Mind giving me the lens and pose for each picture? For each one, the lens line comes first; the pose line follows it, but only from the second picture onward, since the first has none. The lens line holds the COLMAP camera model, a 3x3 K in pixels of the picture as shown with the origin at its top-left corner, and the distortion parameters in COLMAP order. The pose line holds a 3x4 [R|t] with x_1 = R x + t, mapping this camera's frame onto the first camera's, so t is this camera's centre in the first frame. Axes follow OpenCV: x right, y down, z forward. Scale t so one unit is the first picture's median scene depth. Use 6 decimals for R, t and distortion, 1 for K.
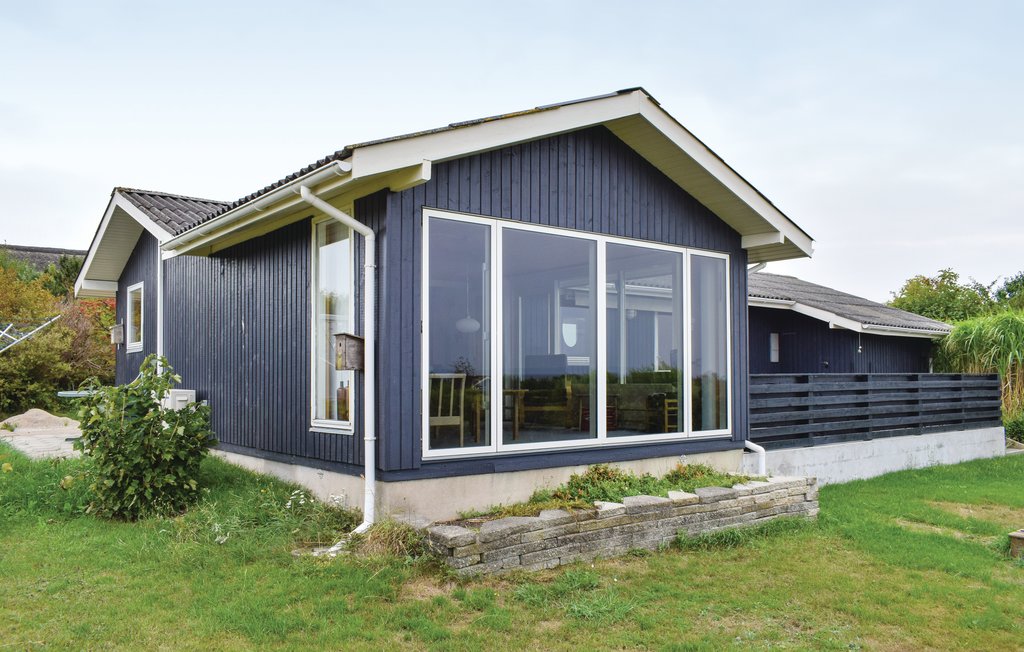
lens RADIAL K [[788.7, 0, 512.0], [0, 788.7, 326.0], [0, 0, 1]] dist [-0.005593, -0.000623]
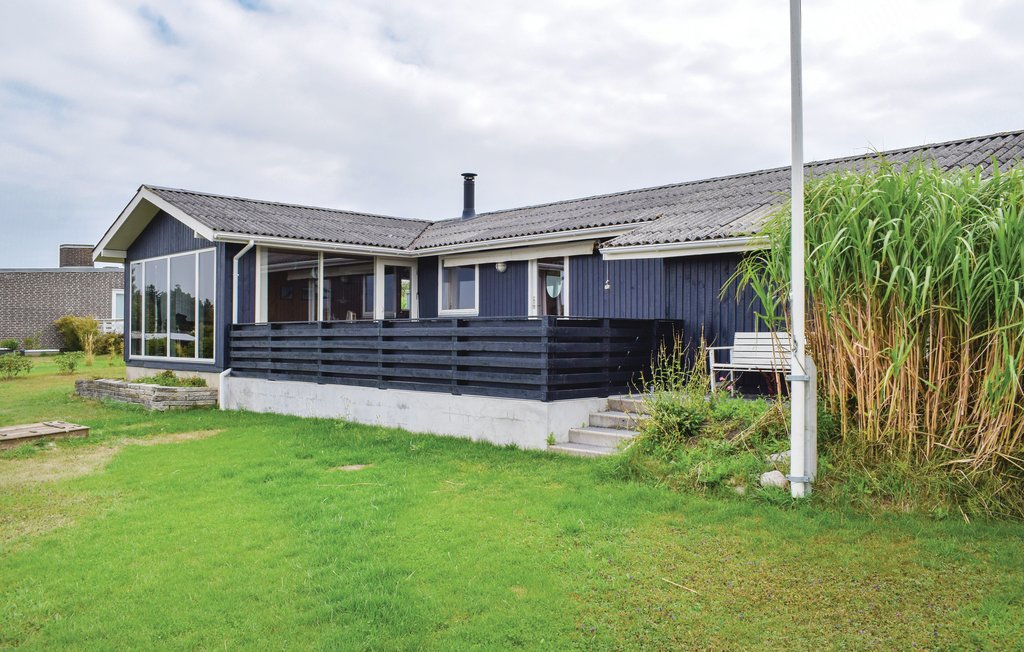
lens RADIAL K [[788.7, 0, 512.0], [0, 788.7, 326.0], [0, 0, 1]] dist [-0.005593, -0.000623]
pose [[0.112294, -0.002656, -0.993672, 1.659735], [0.073382, 0.997288, 0.005627, 0.086863], [0.990962, -0.073550, 0.112184, 1.236554]]
